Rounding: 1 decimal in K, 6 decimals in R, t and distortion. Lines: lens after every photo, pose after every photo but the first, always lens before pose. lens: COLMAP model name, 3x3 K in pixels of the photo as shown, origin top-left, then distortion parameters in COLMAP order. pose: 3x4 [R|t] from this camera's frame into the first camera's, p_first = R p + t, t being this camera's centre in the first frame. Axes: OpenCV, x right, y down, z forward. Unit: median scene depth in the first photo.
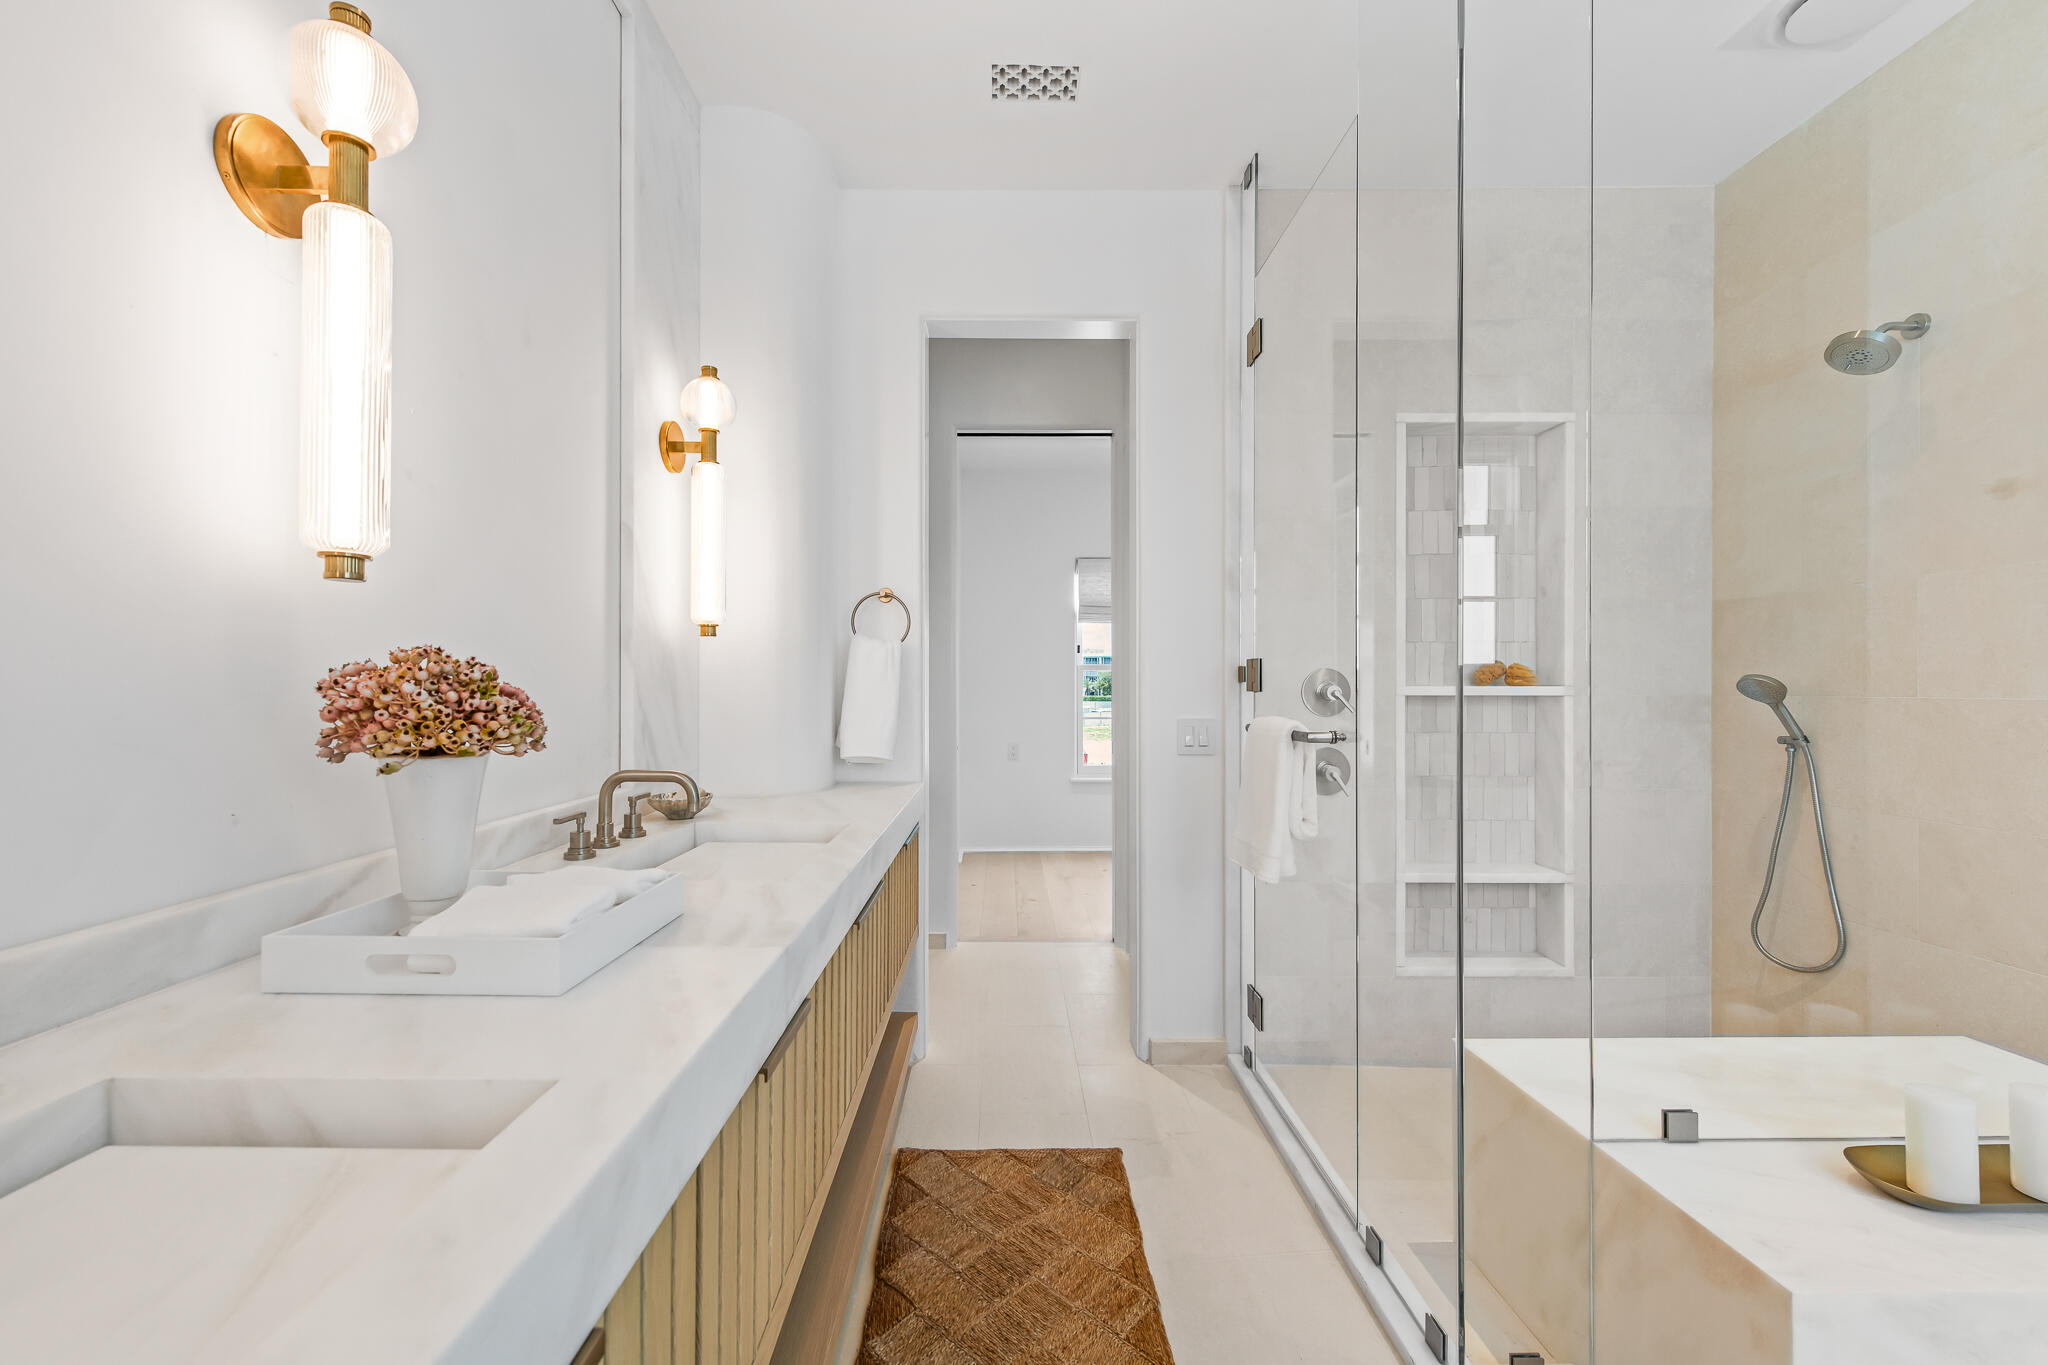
lens RADIAL K [[821.7, 0, 1020.5], [0, 821.7, 680.9], [0, 0, 1]] dist [0.003242, -0.000070]
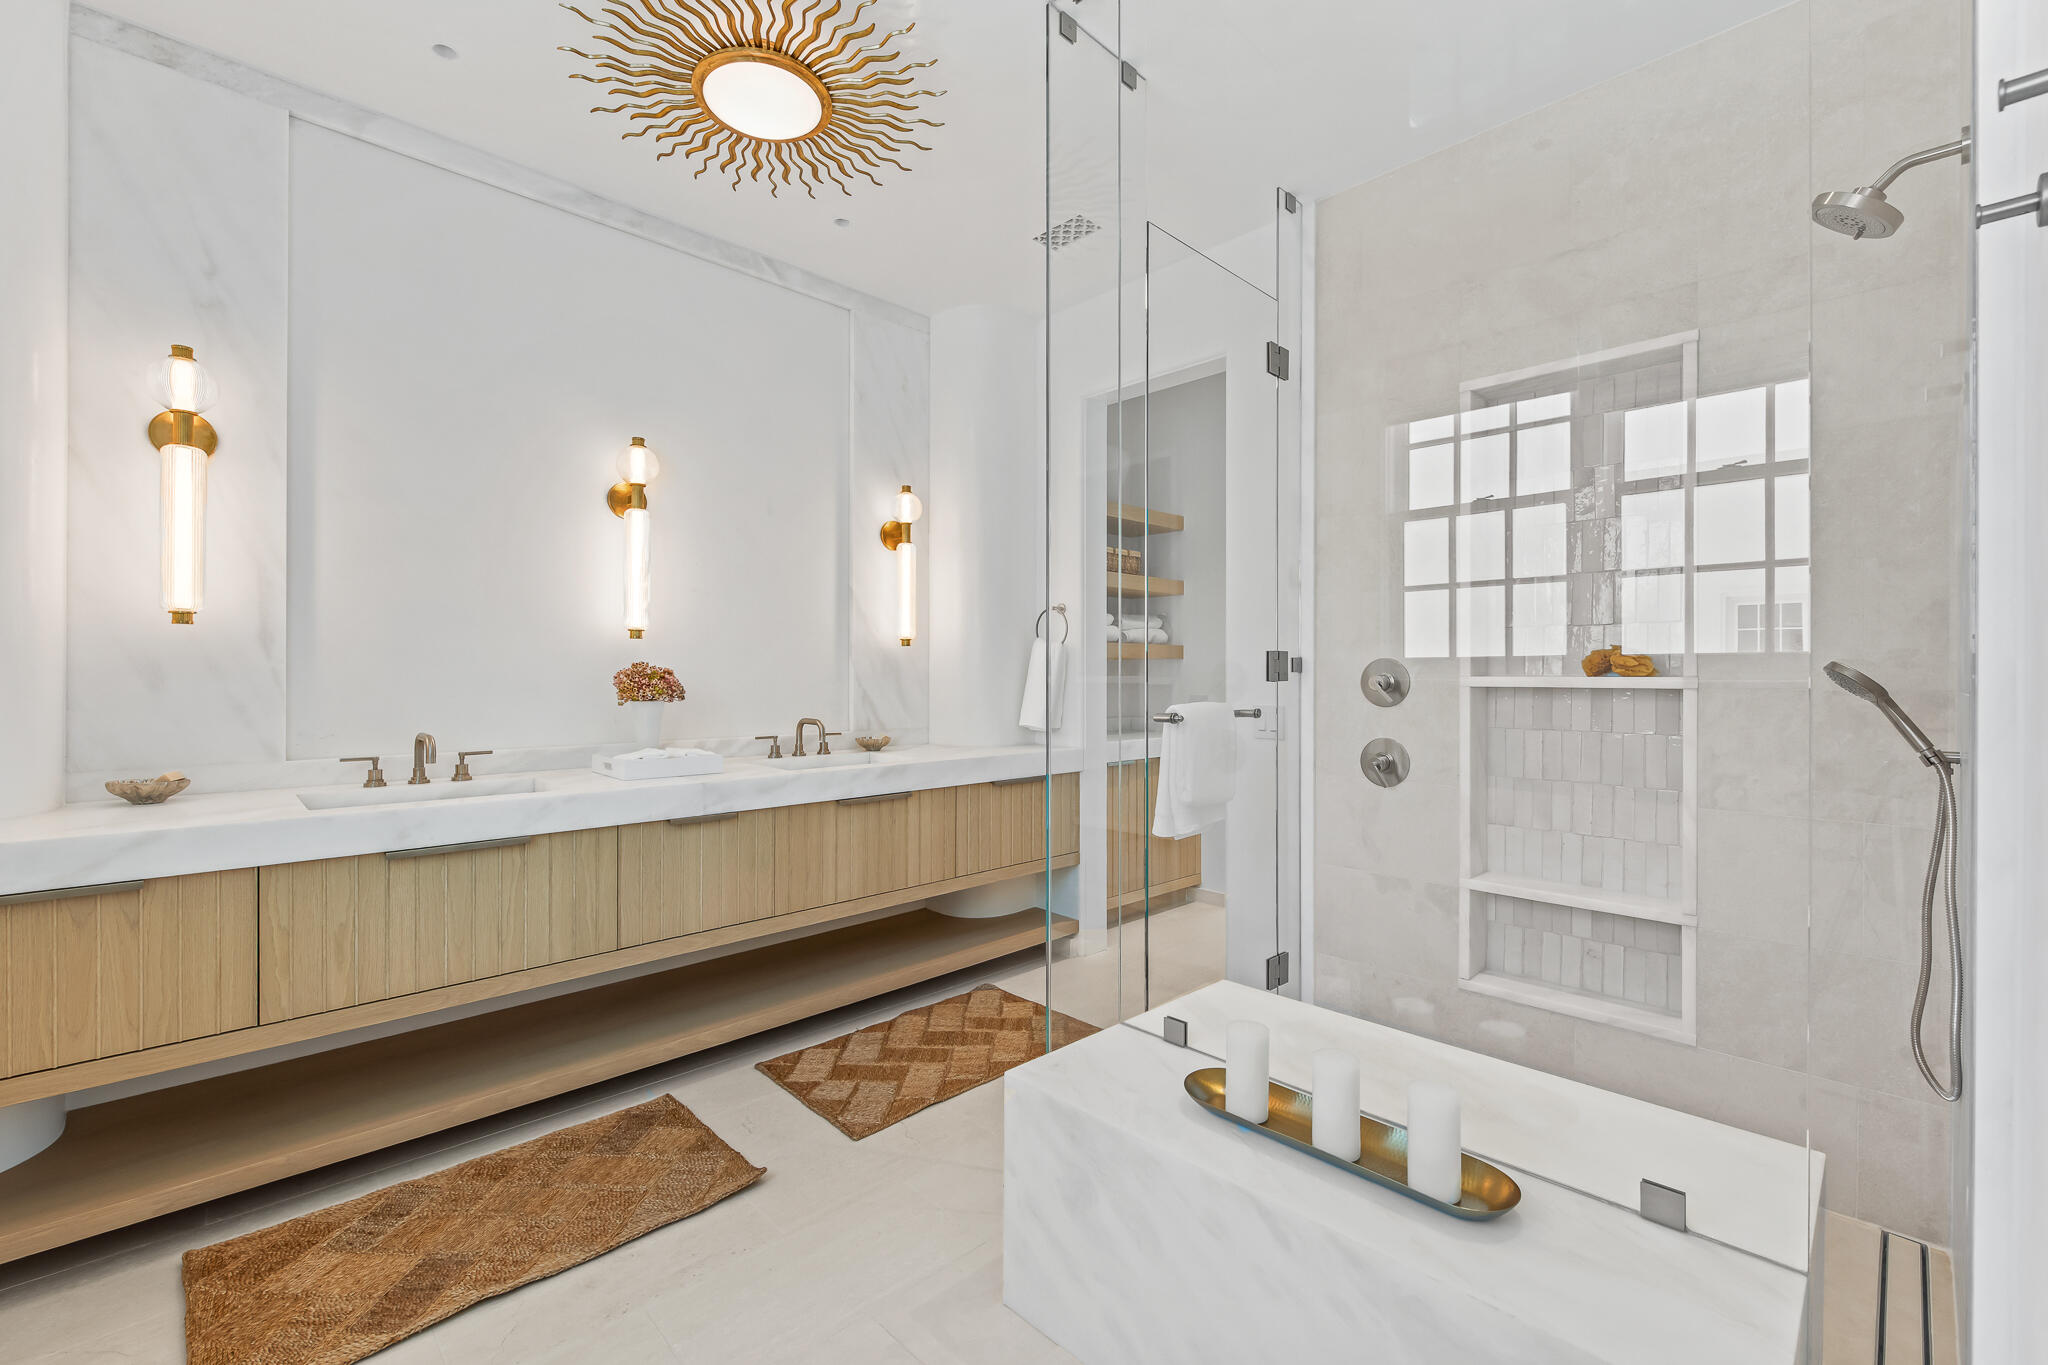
lens RADIAL K [[879.9, 0, 1034.0], [0, 879.9, 675.2], [0, 0, 1]] dist [-0.003591, -0.000108]
pose [[0.690527, 0.002857, -0.723301, 0.890708], [0.004039, 0.999961, 0.007807, -0.006118], [0.723296, -0.008312, 0.690488, -0.038423]]
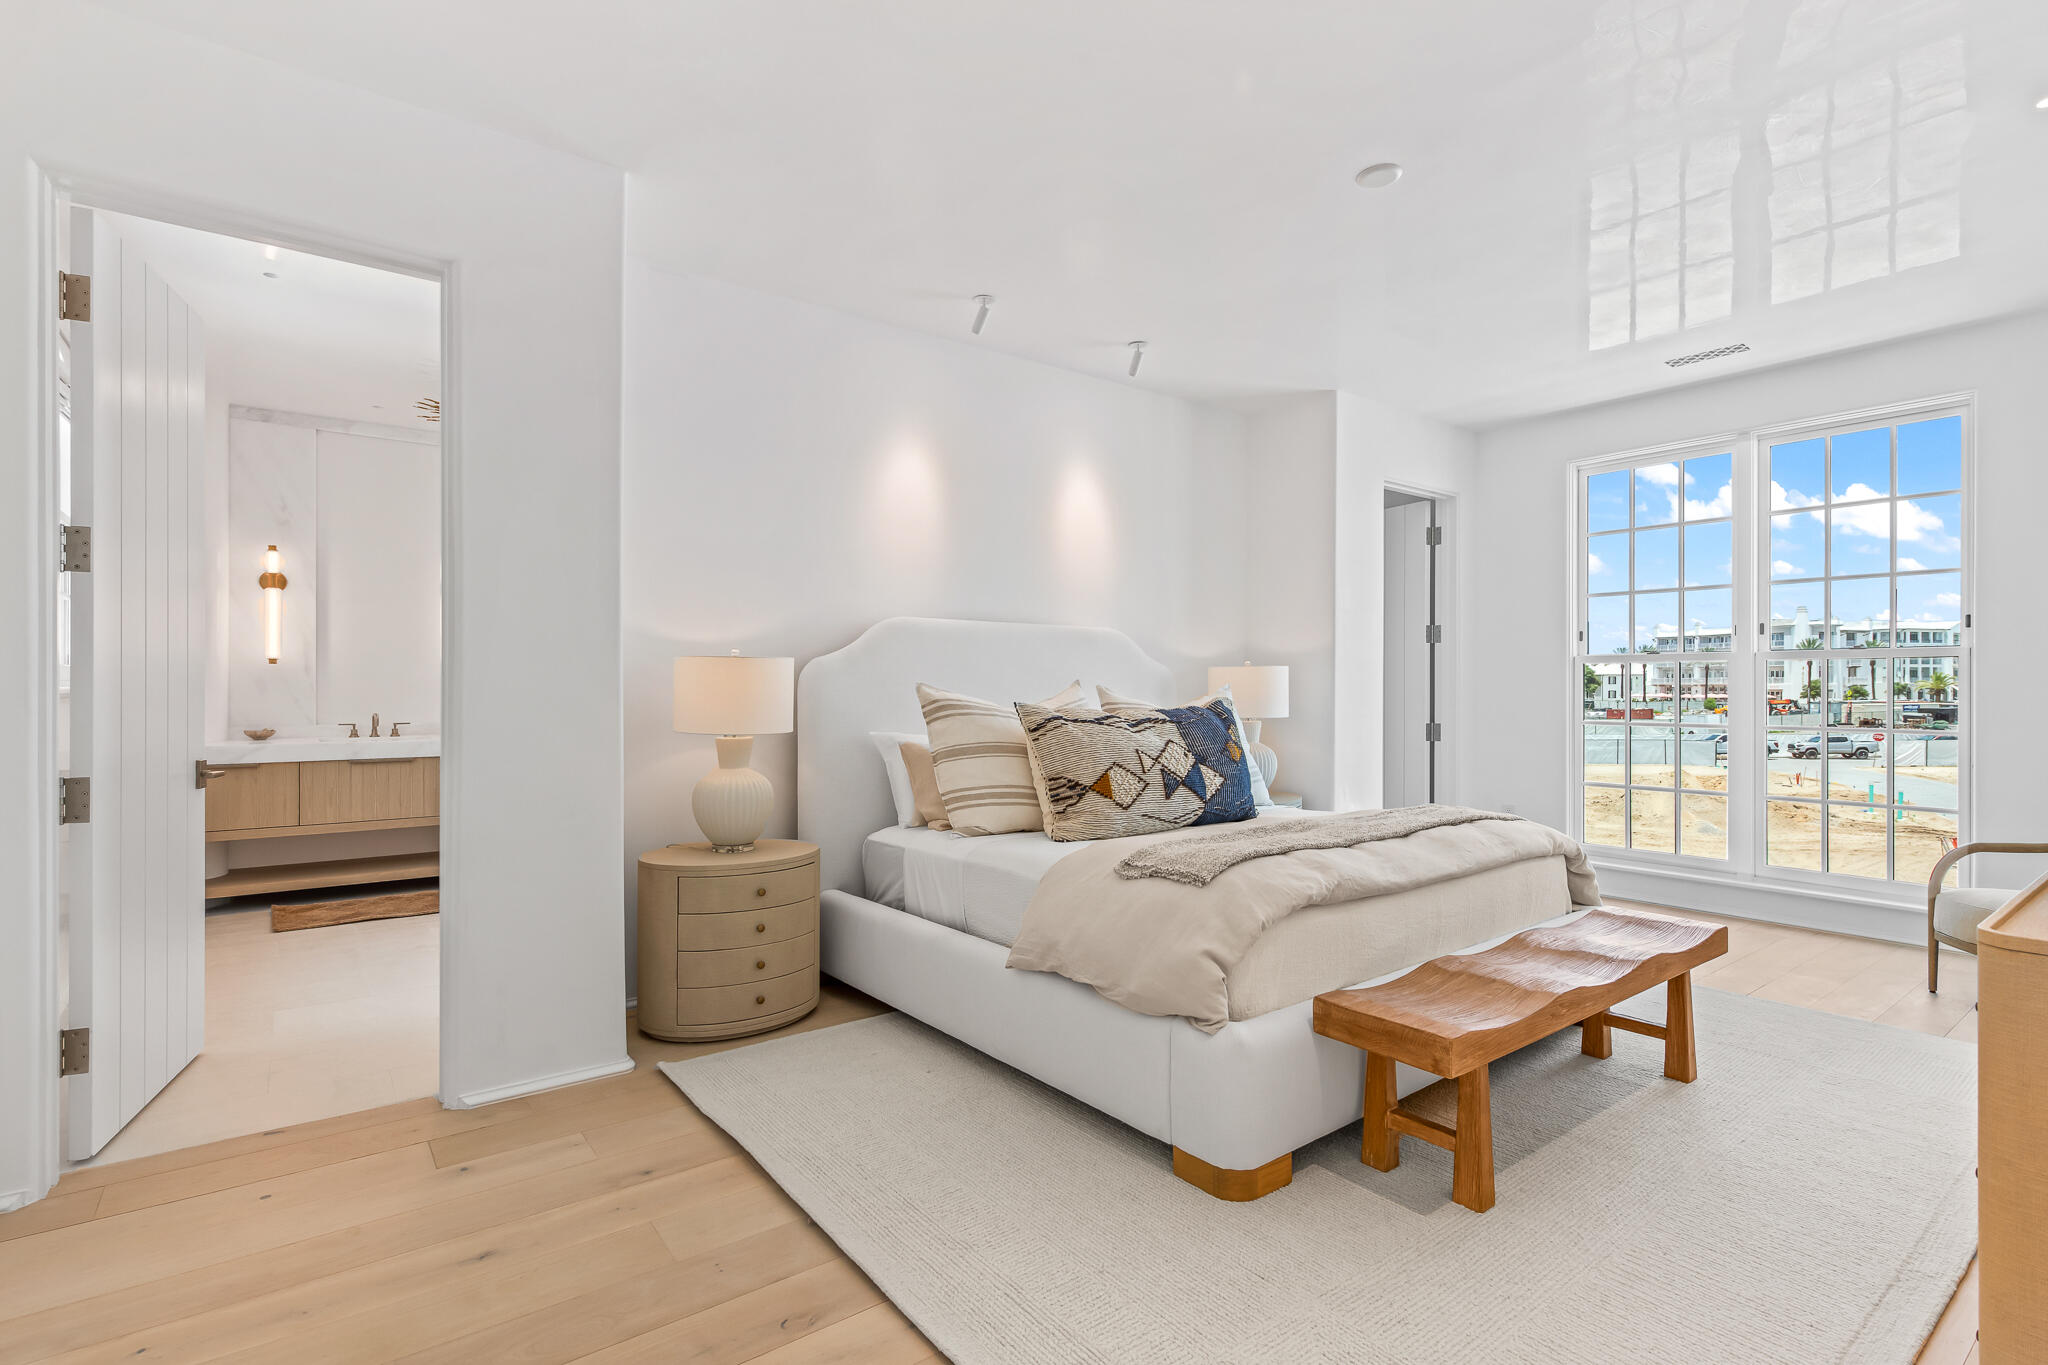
lens RADIAL K [[980.8, 0, 1020.9], [0, 980.8, 688.2], [0, 0, 1]] dist [-0.002529, -0.000312]
pose [[0.589831, -0.002436, -0.807523, 2.557738], [0.009484, 0.999947, 0.003911, 0.010991], [0.807471, -0.009966, 0.589823, 0.012965]]
